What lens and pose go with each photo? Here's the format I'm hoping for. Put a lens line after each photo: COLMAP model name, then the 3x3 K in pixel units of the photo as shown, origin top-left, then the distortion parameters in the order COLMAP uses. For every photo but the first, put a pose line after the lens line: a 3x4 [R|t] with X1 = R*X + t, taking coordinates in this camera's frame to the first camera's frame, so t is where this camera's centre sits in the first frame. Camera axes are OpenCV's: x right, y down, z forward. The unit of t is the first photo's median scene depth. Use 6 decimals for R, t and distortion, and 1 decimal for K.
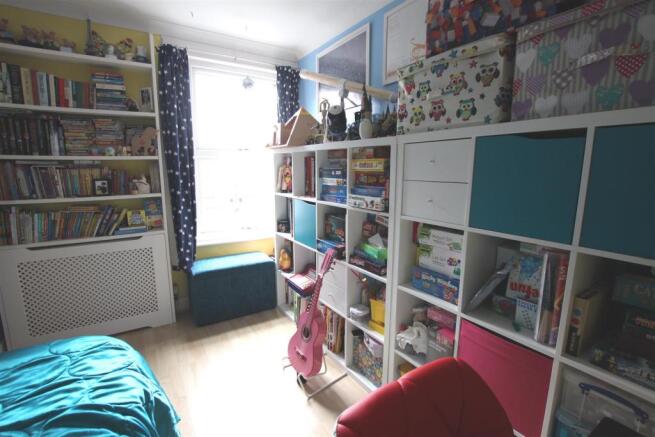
lens RADIAL K [[303.3, 0, 327.5], [0, 303.3, 218.5], [0, 0, 1]] dist [-0.020724, -0.000554]
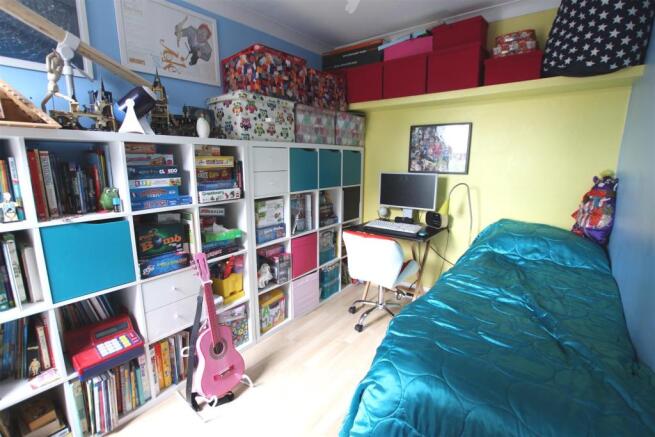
lens RADIAL K [[303.3, 0, 327.5], [0, 303.3, 218.5], [0, 0, 1]] dist [-0.020724, -0.000554]
pose [[-0.340428, -0.185084, 0.921875, -1.268155], [0.156470, 0.955614, 0.249639, -0.225510], [-0.927160, 0.229230, -0.296358, 1.179417]]
